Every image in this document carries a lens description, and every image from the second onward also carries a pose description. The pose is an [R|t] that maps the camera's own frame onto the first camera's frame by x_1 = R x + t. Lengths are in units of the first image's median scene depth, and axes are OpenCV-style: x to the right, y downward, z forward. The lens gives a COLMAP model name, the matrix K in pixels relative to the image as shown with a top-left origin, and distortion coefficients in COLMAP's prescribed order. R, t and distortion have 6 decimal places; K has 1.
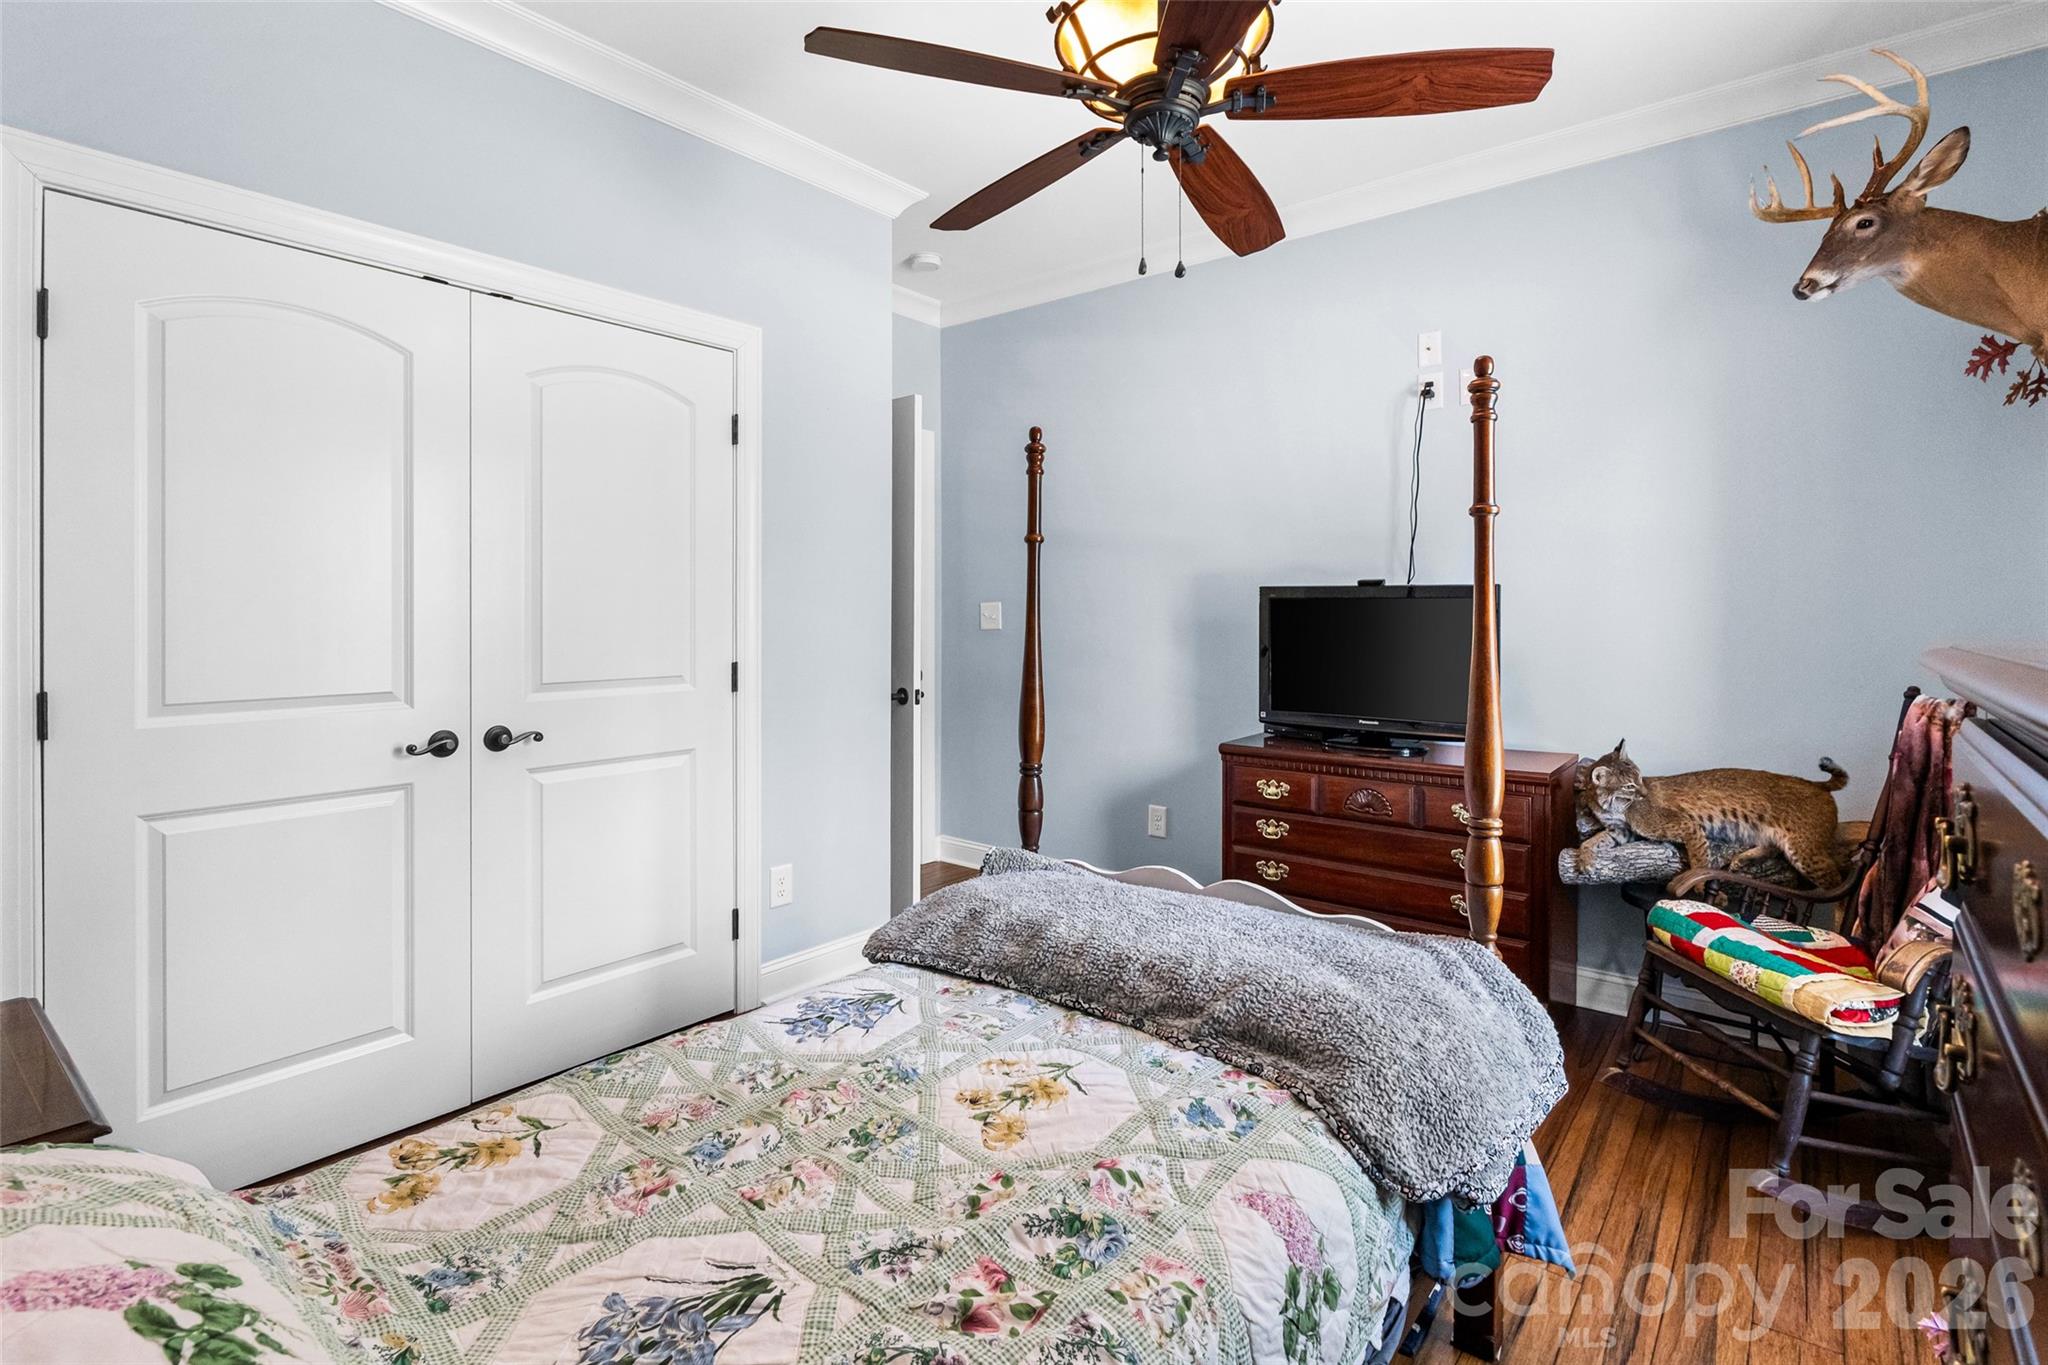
lens RADIAL K [[981.9, 0, 1026.7], [0, 981.9, 625.0], [0, 0, 1]] dist [-0.000397, 0.000585]
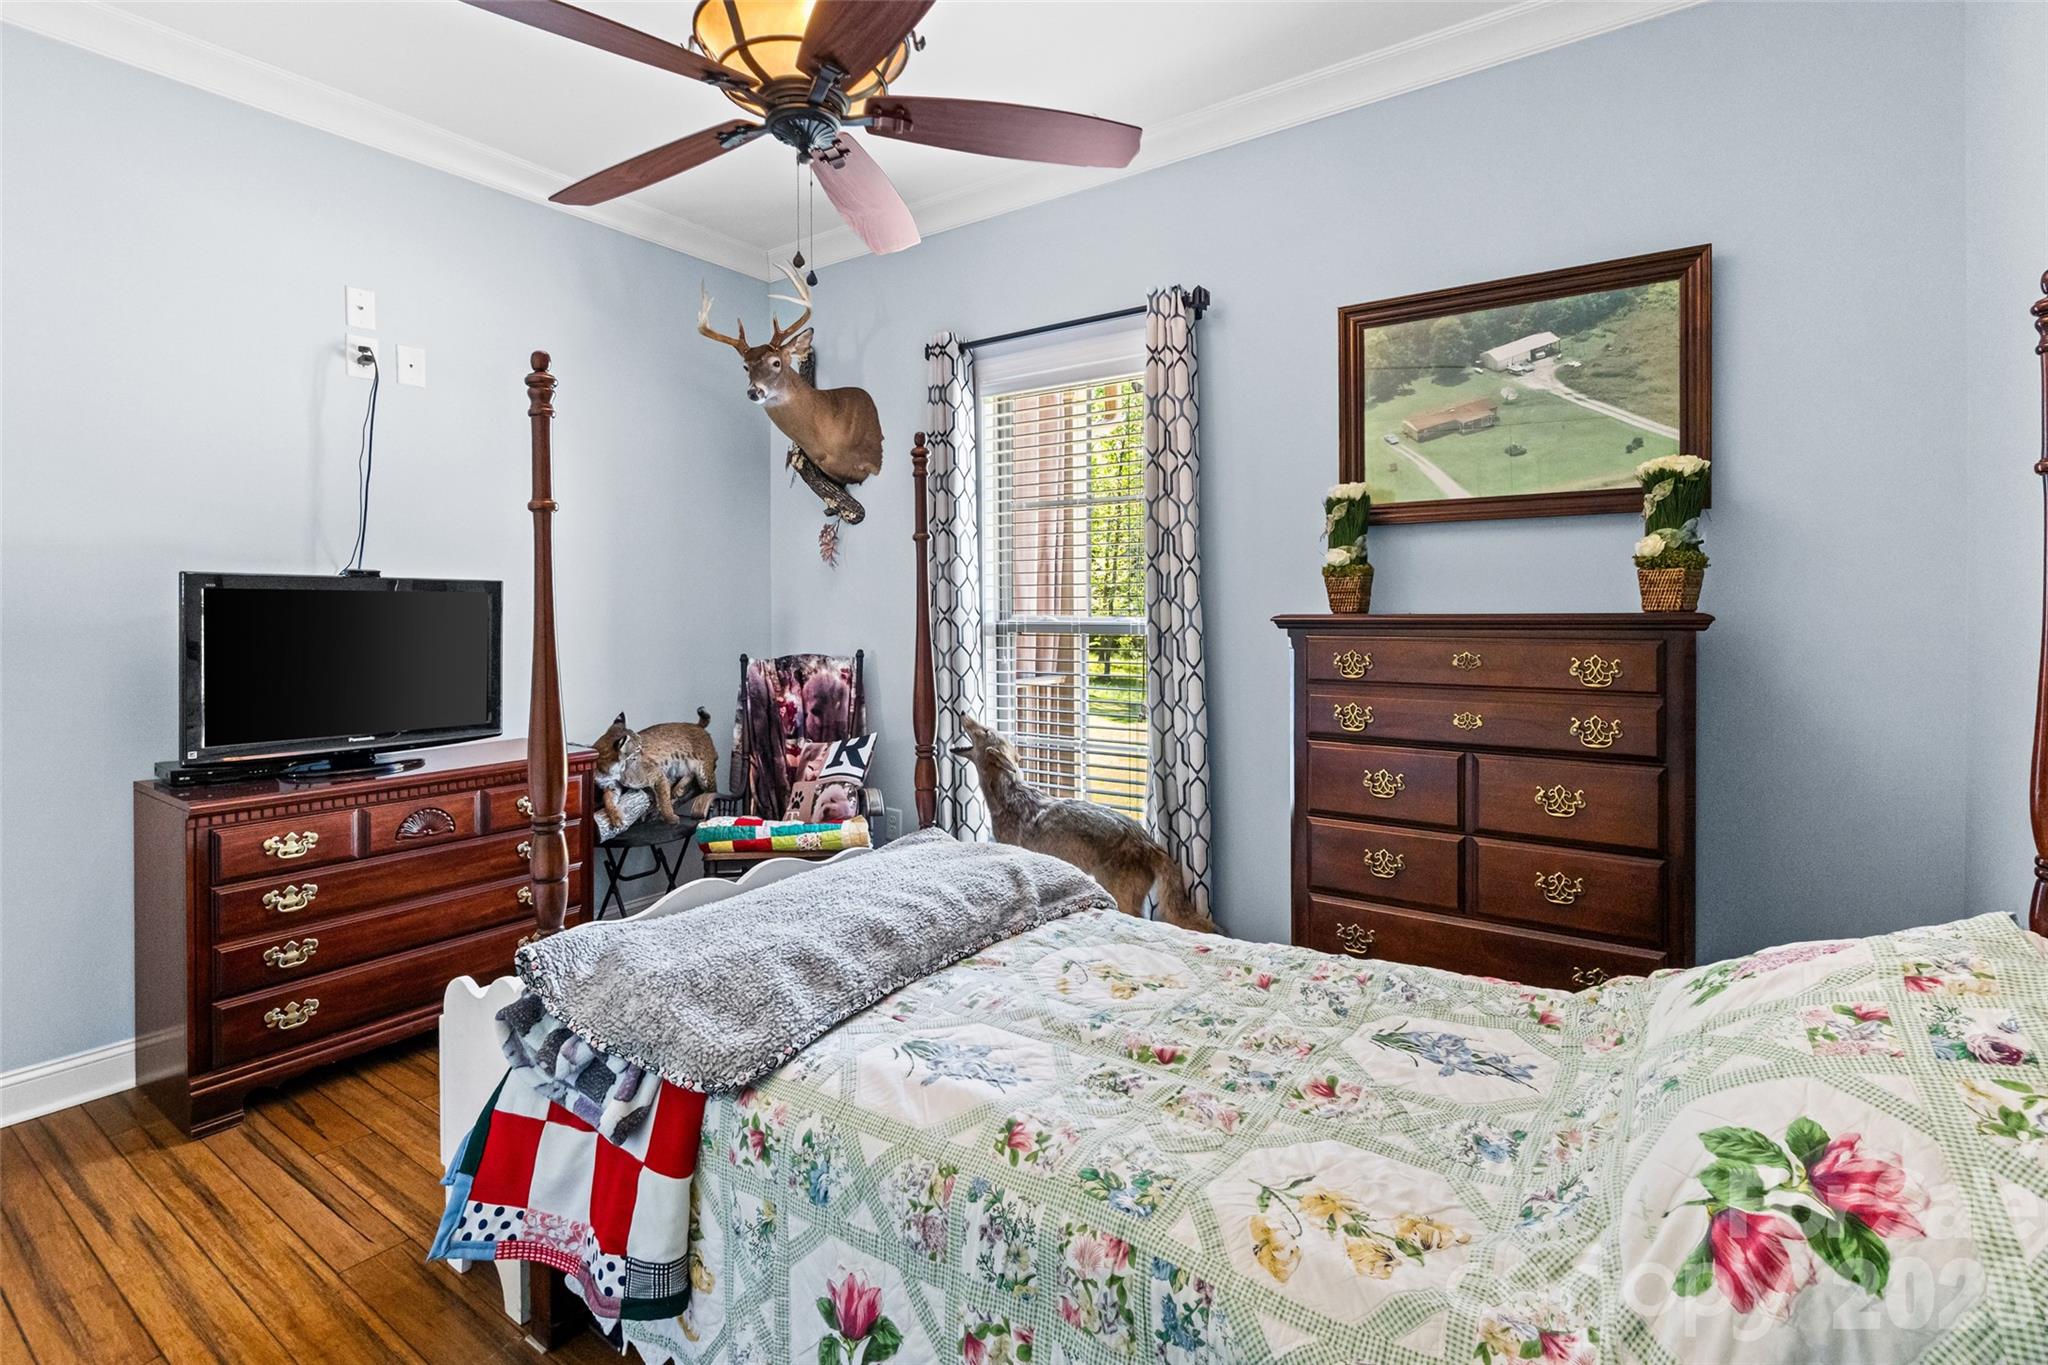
lens RADIAL K [[965.1, 0, 1017.6], [0, 965.1, 625.5], [0, 0, 1]] dist [-0.004134, 0.000056]
pose [[-0.069146, -0.019884, 0.997408, -0.654200], [0.016806, 0.999636, 0.021093, -0.007691], [-0.997465, 0.018221, -0.068787, 0.627209]]
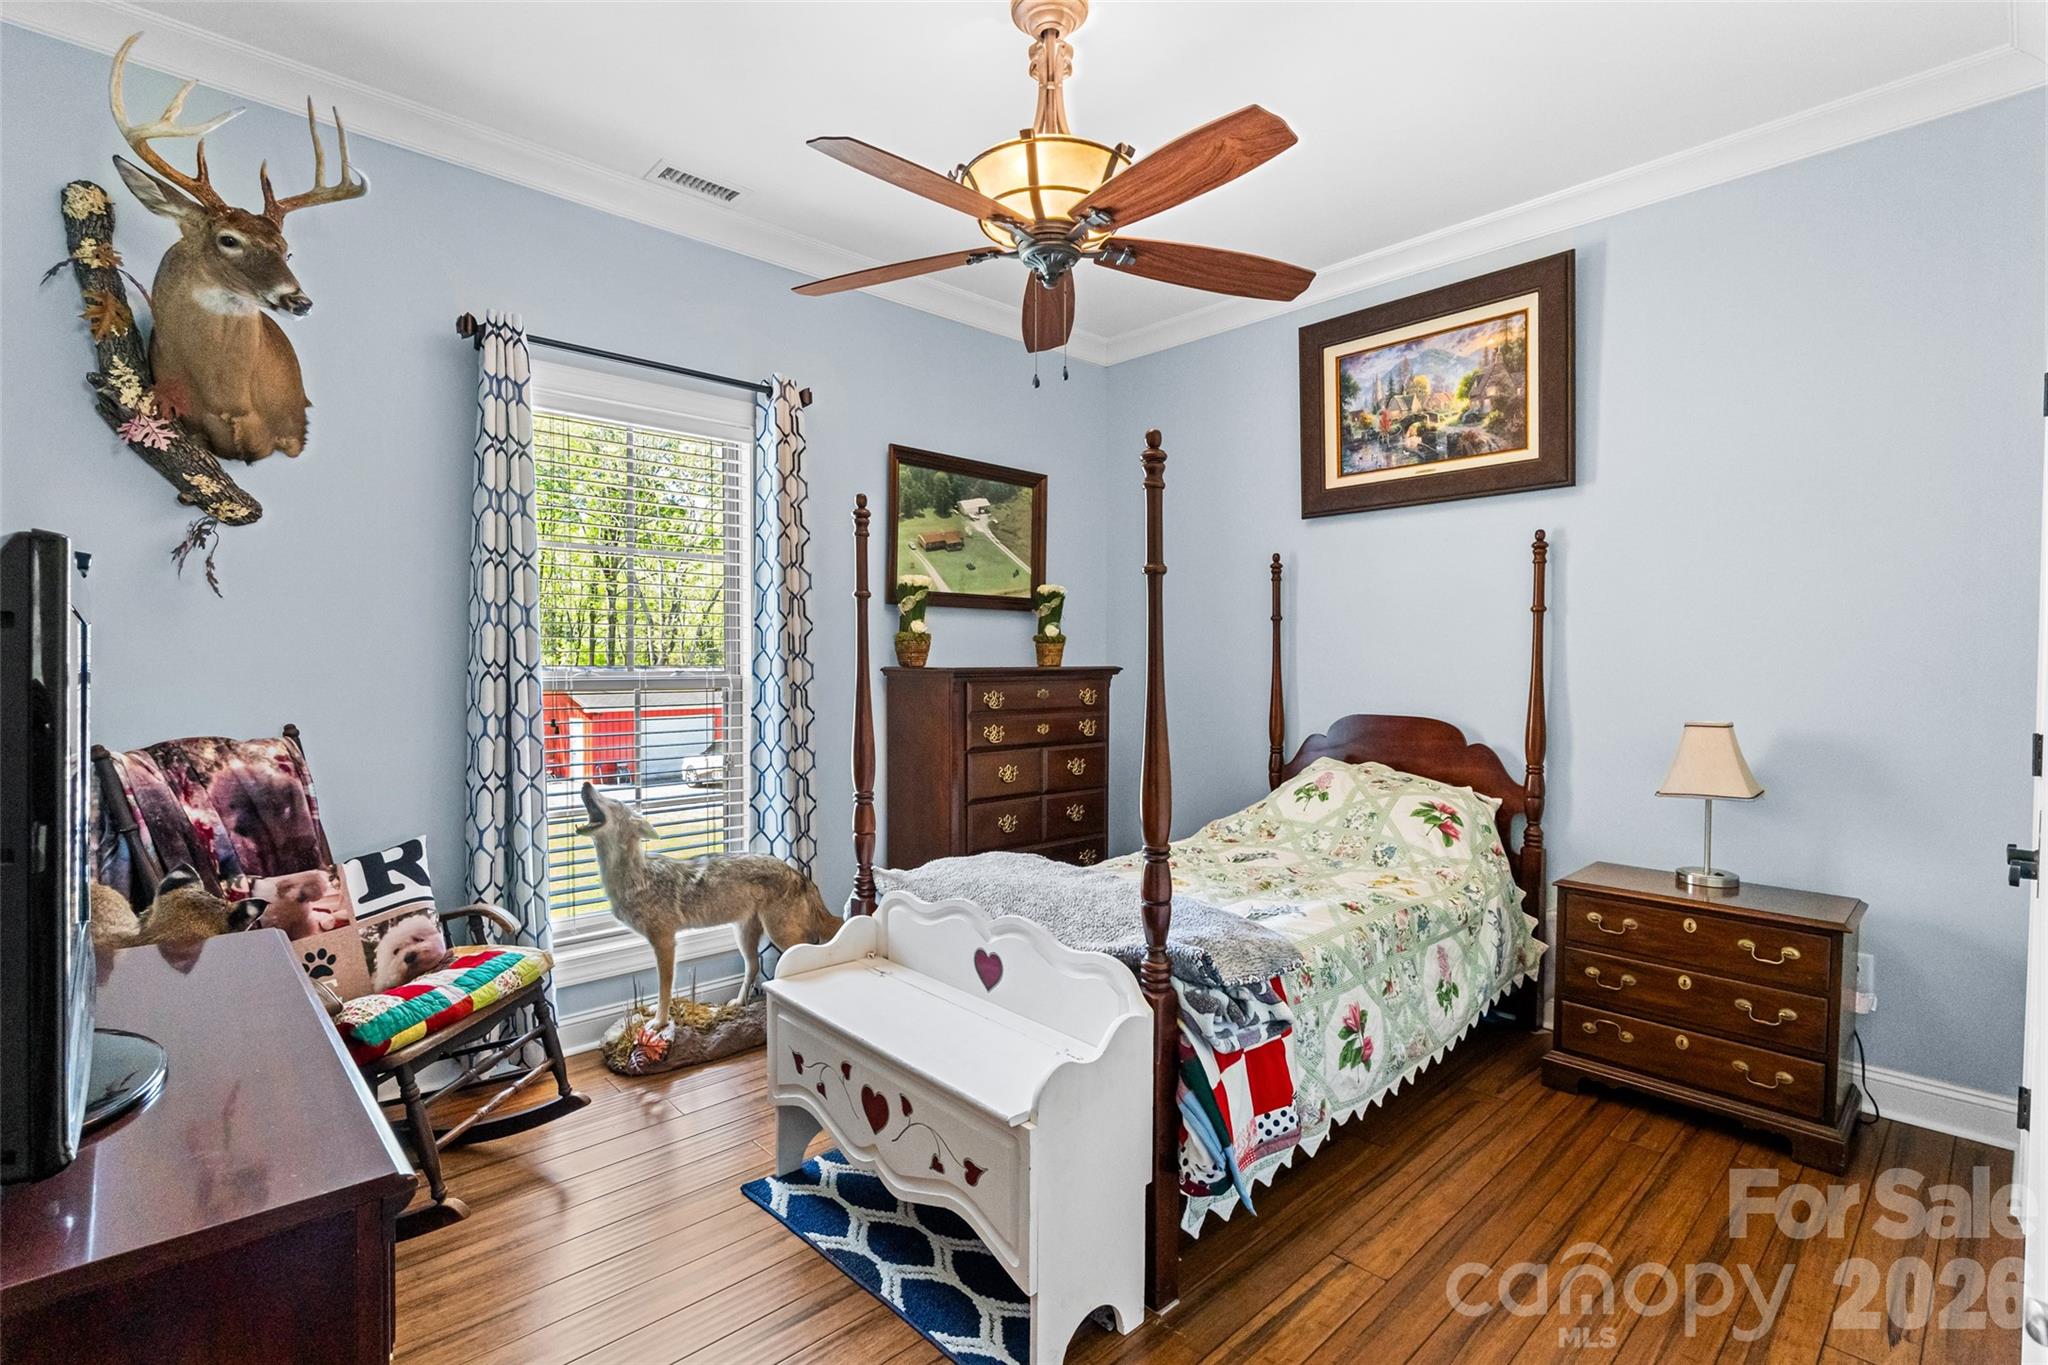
lens RADIAL K [[941.1, 0, 1033.2], [0, 941.1, 682.7], [0, 0, 1]] dist [-0.004650, -0.000024]
pose [[-0.991208, -0.006602, 0.132150, 0.002186], [-0.002205, 0.999440, 0.033388, -0.017364], [-0.132296, 0.032803, -0.990667, 1.605846]]
